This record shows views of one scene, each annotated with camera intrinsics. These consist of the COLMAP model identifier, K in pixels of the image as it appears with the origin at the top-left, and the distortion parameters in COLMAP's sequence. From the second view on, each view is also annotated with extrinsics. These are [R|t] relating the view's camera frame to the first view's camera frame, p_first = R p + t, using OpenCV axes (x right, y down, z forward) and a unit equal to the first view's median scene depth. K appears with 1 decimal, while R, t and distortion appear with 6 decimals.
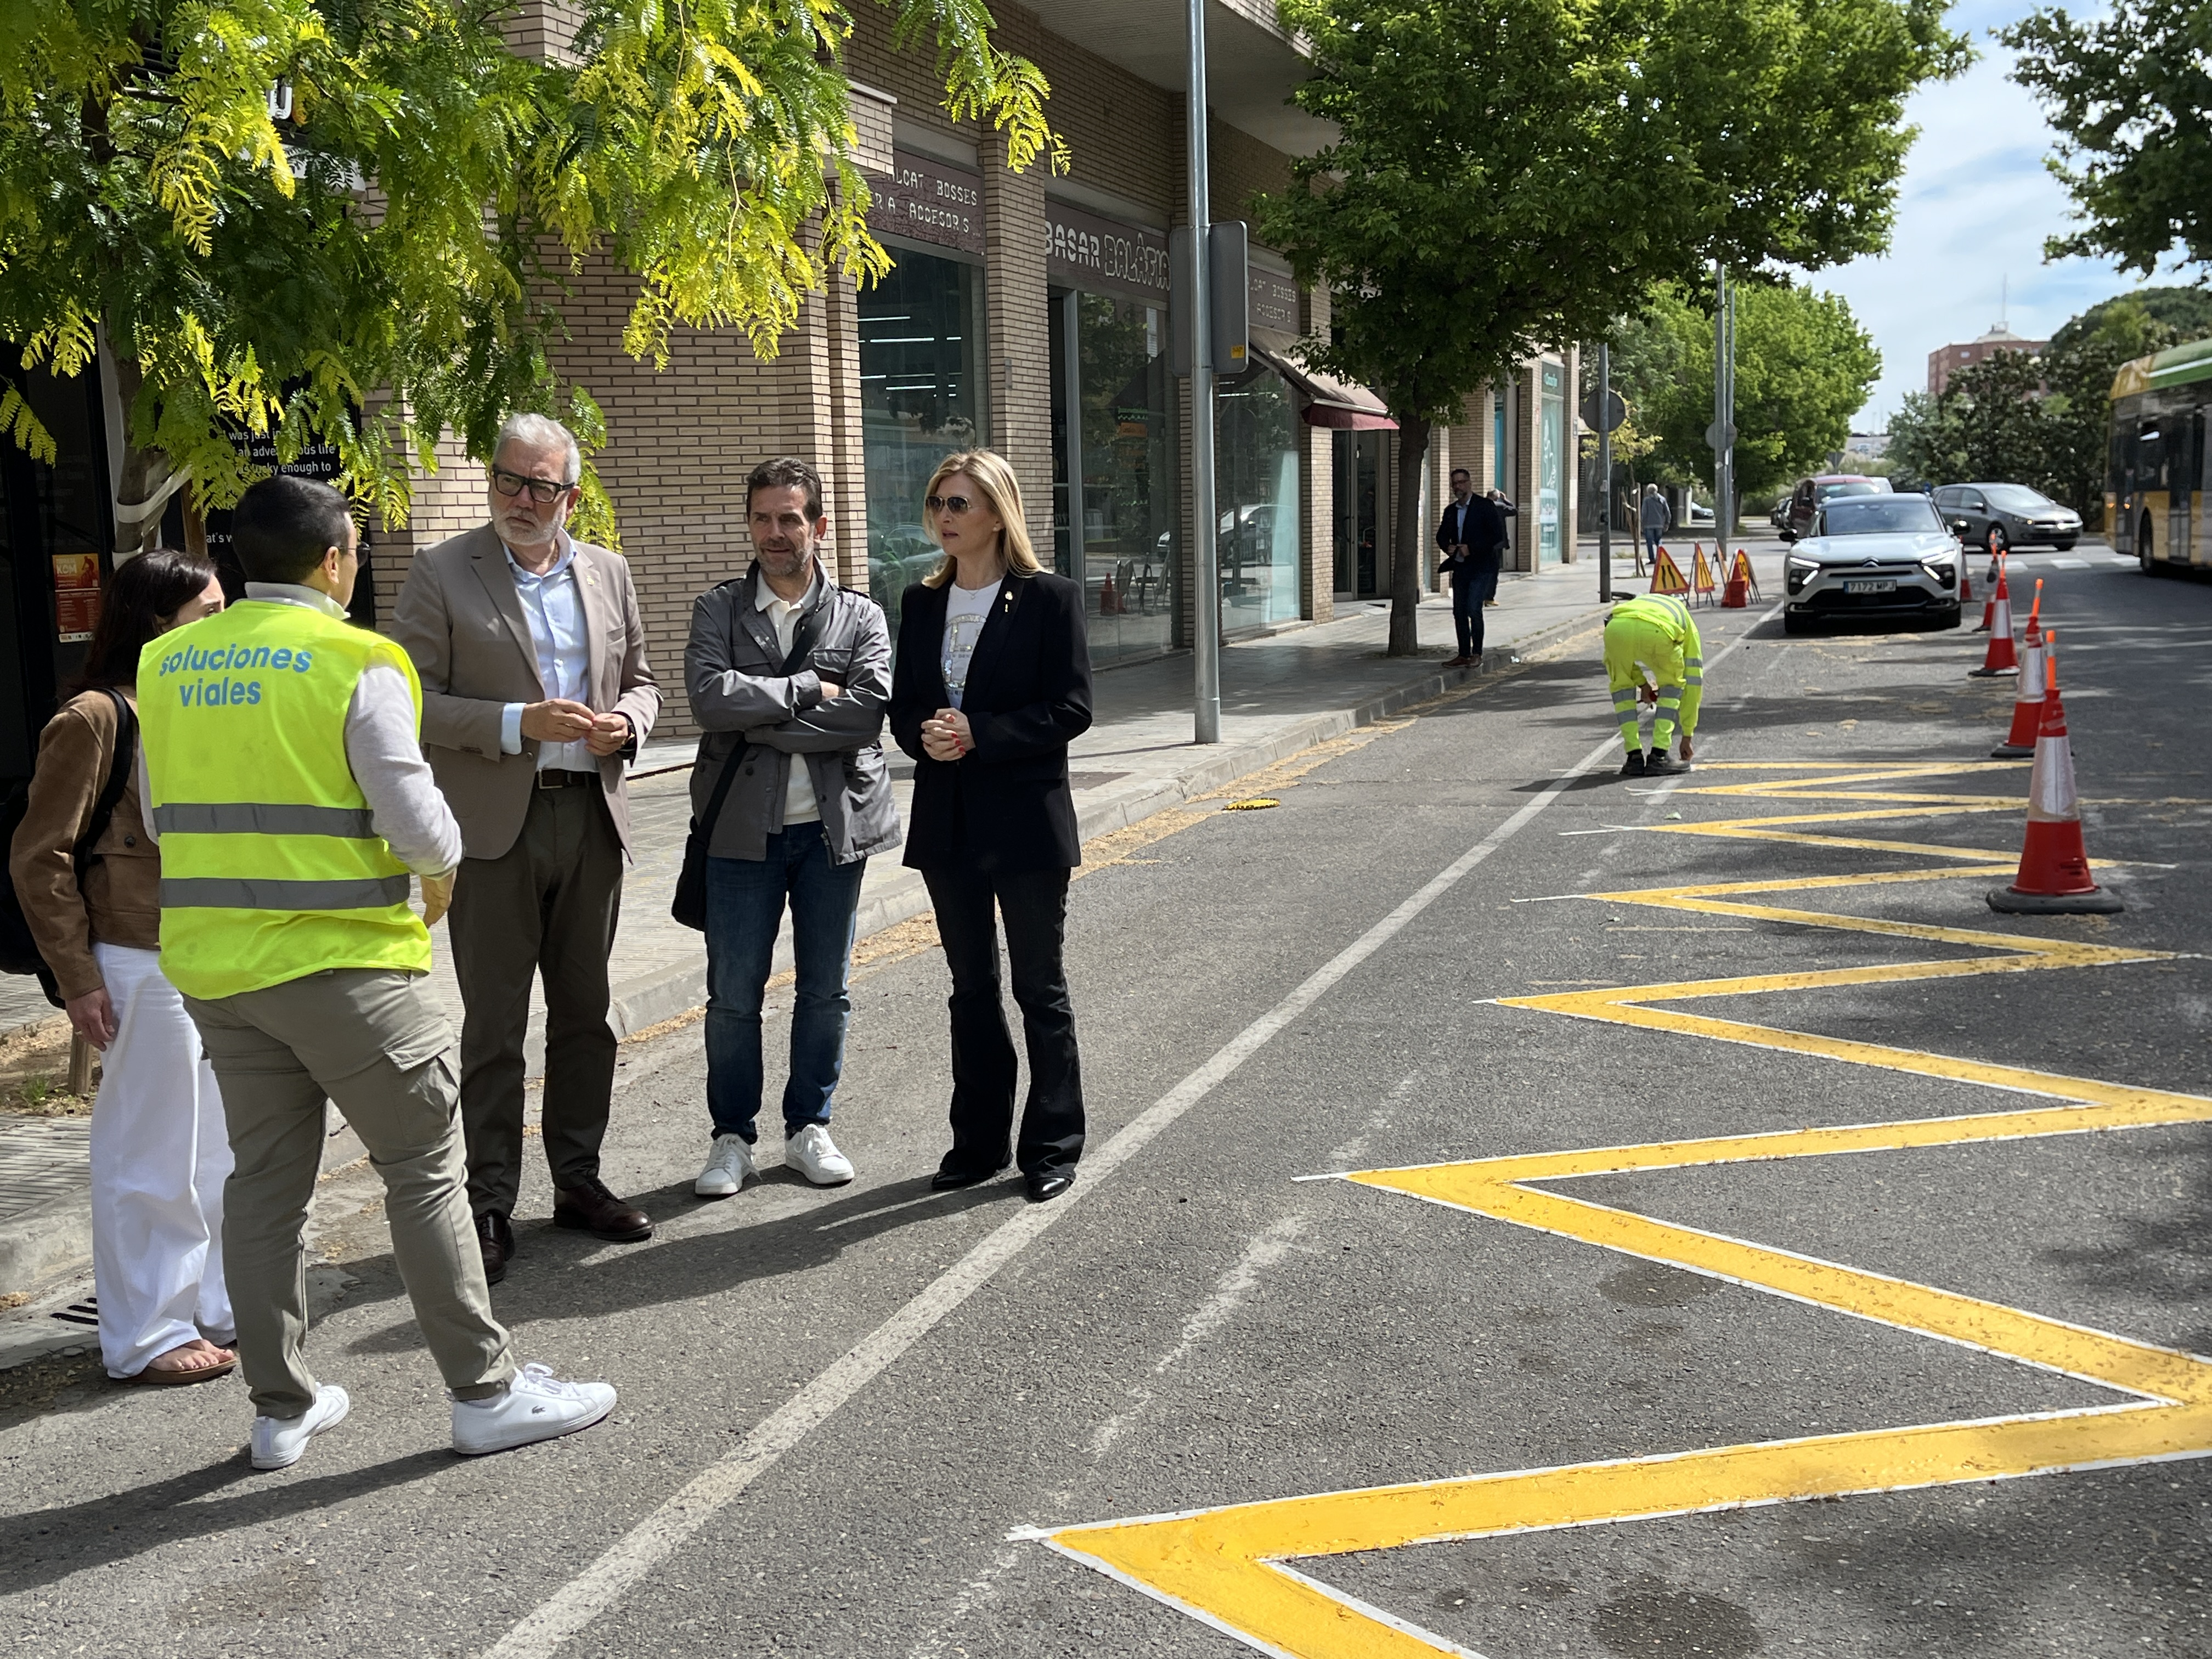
lens RADIAL K [[2308.5, 0, 941.5], [0, 2308.5, 830.5], [0, 0, 1]] dist [0.189167, -0.388995]
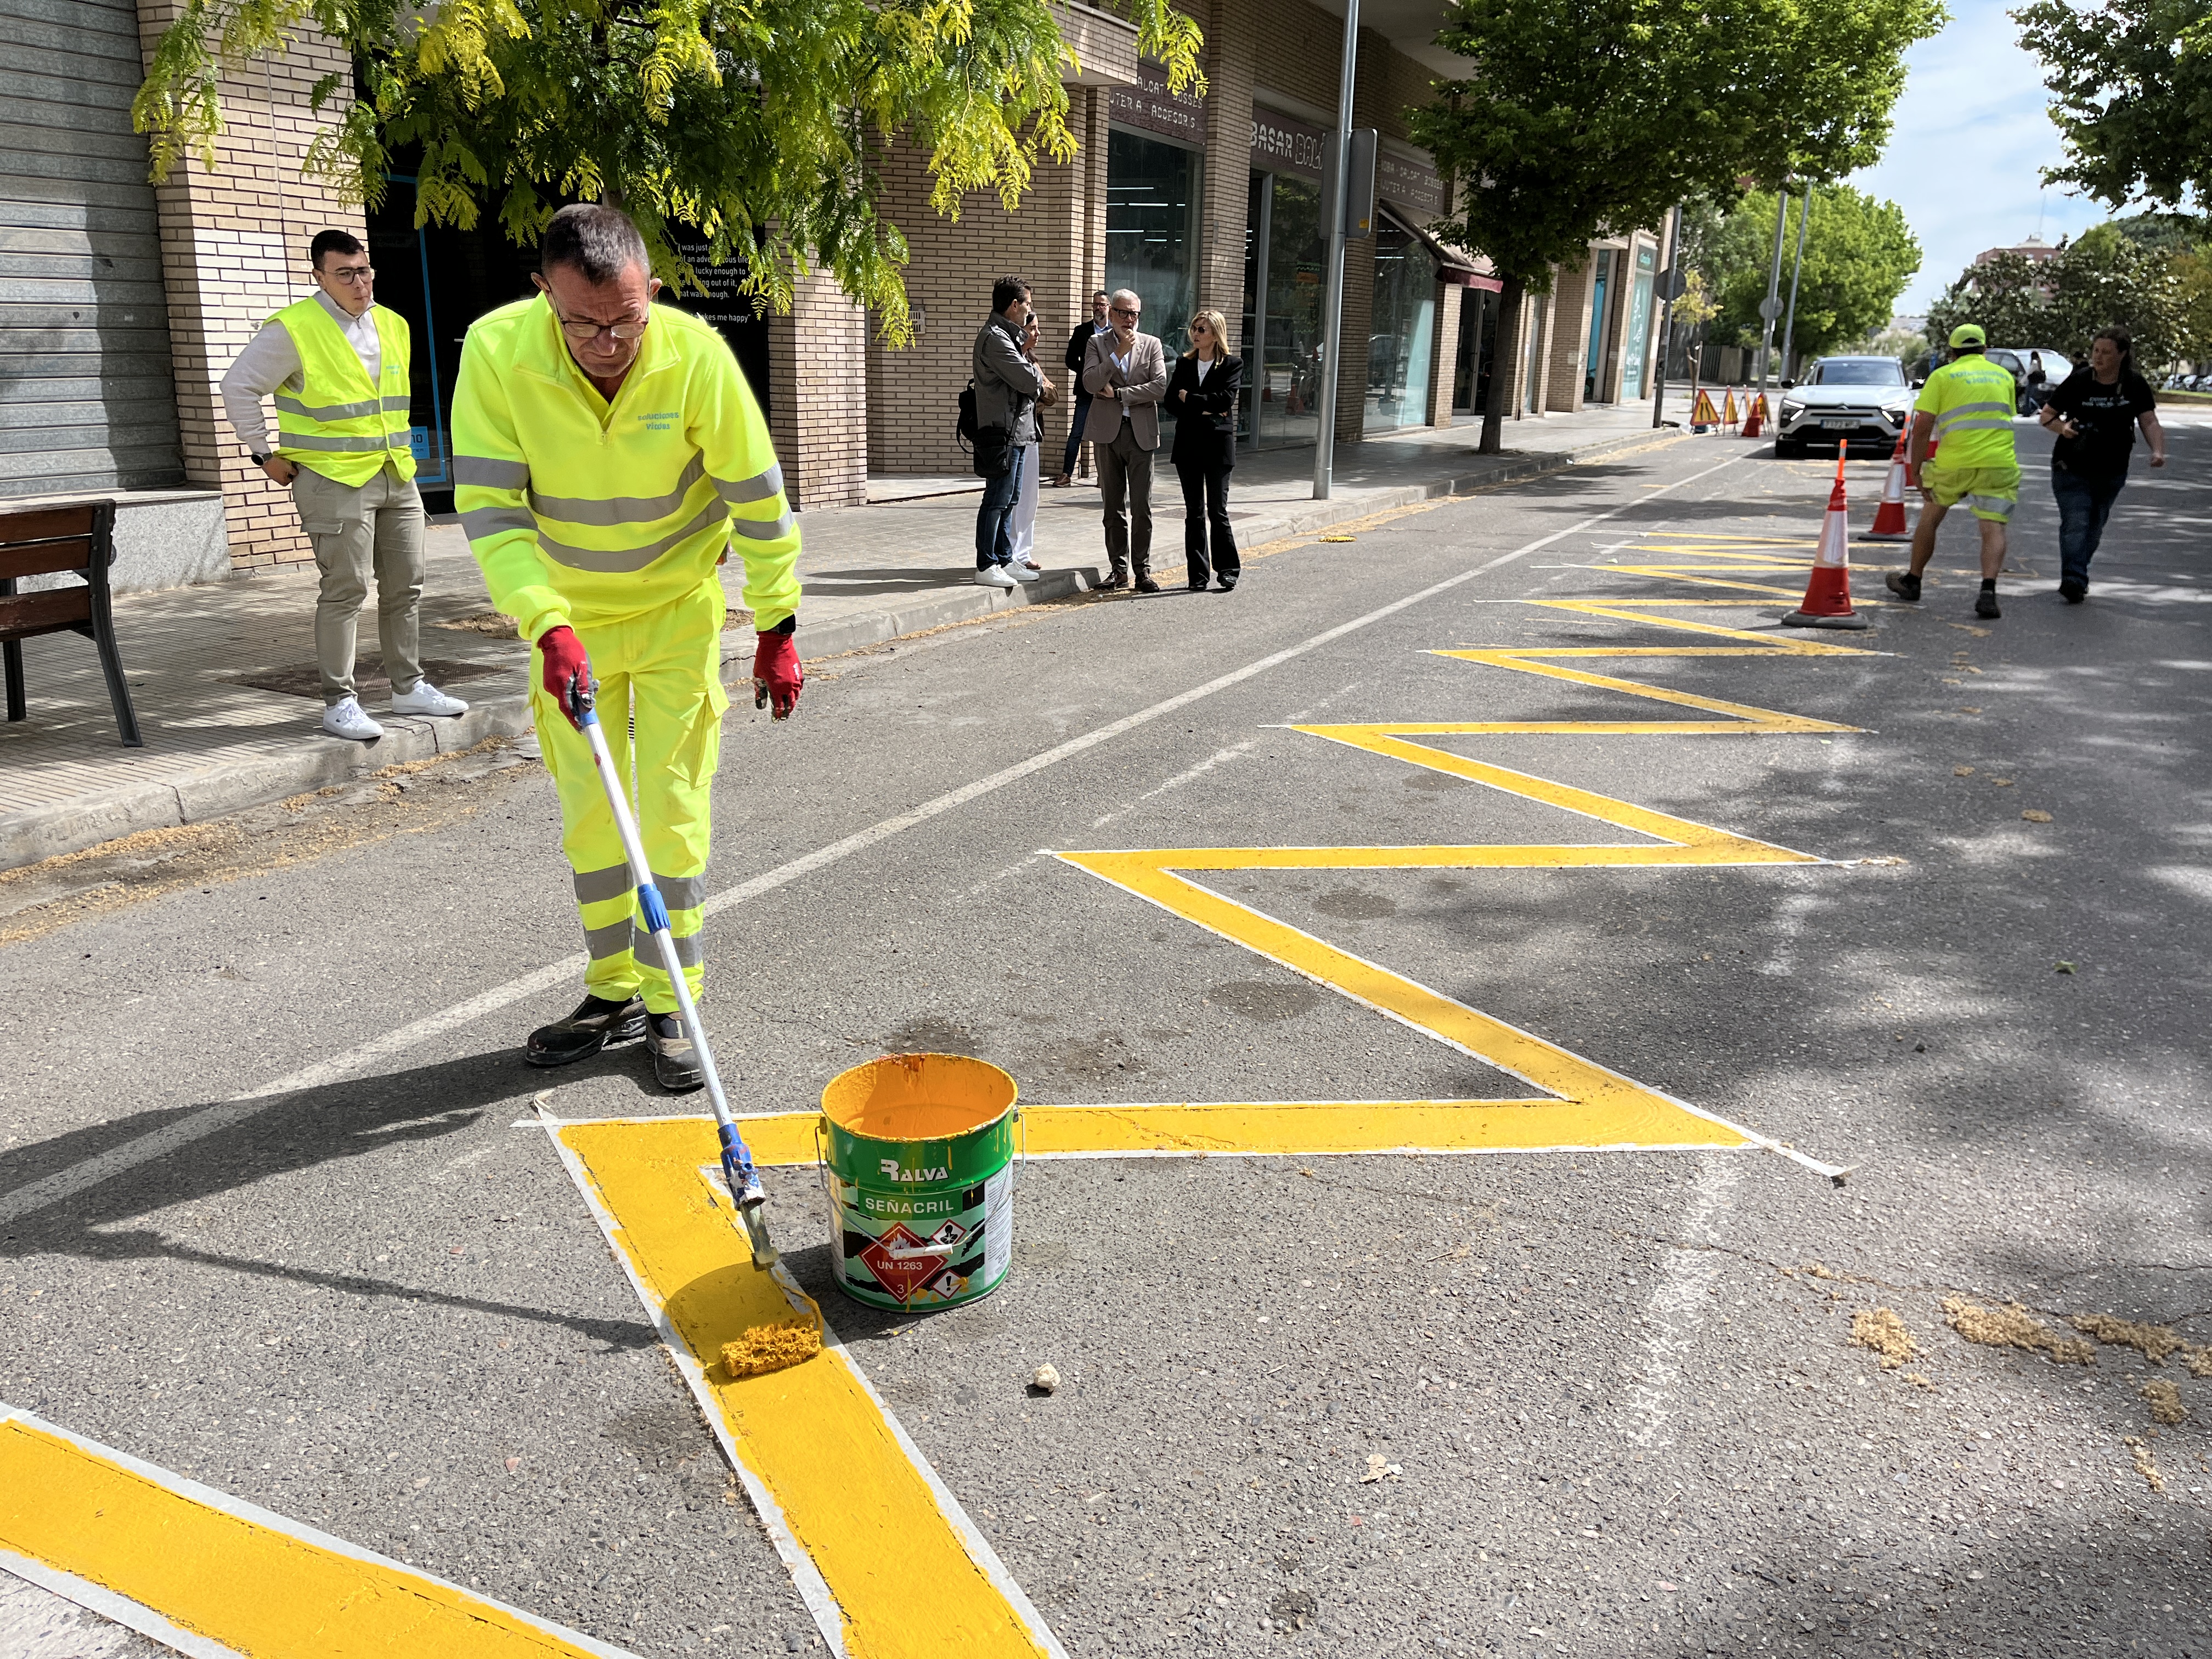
lens RADIAL K [[1676.3, 0, 1051.3], [0, 1676.3, 831.8], [0, 0, 1]] dist [0.104365, -0.100935]
pose [[0.993738, 0.079630, -0.078388, 0.037720], [-0.067323, 0.986580, 0.148753, 0.019354], [0.089181, -0.142544, 0.985763, -0.093130]]
